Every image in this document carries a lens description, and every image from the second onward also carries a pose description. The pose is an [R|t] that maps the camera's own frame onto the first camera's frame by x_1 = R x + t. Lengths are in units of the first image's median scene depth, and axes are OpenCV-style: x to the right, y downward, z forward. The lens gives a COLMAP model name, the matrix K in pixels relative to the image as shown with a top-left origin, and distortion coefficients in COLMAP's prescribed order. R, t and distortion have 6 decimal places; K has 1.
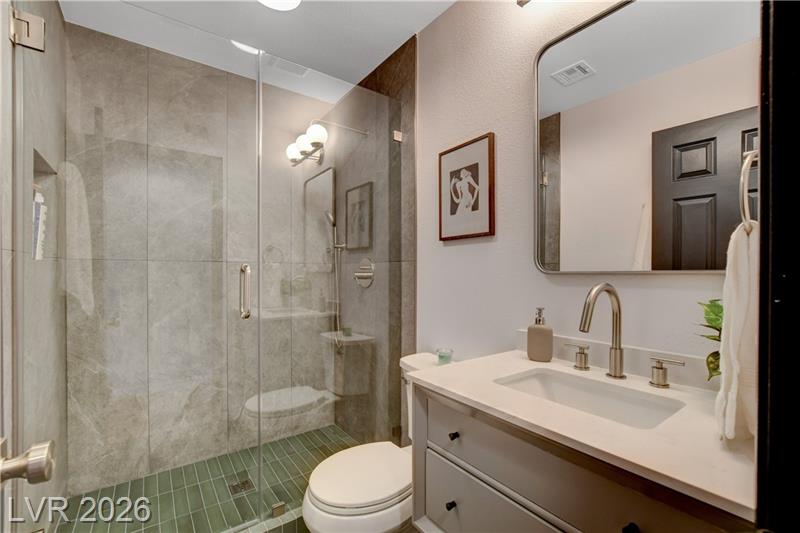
lens RADIAL K [[348.6, 0, 403.7], [0, 348.6, 270.2], [0, 0, 1]] dist [-0.012033, 0.000268]
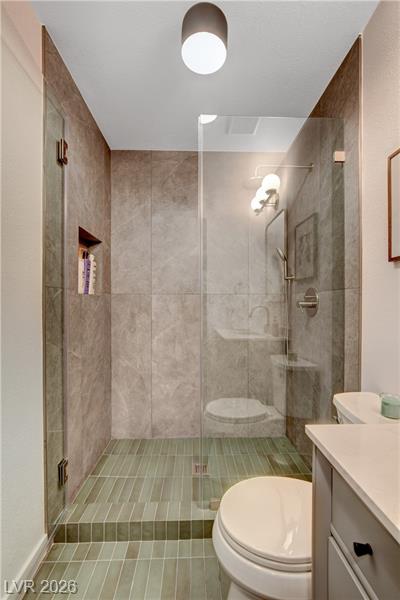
lens RADIAL K [[264.3, 0, 197.2], [0, 264.3, 304.0], [0, 0, 1]] dist [-0.019007, 0.004423]
pose [[0.816469, -0.000215, -0.577389, 0.071759], [0.005605, 0.999956, 0.007553, 0.006881], [0.577362, -0.009403, 0.816434, 0.180217]]
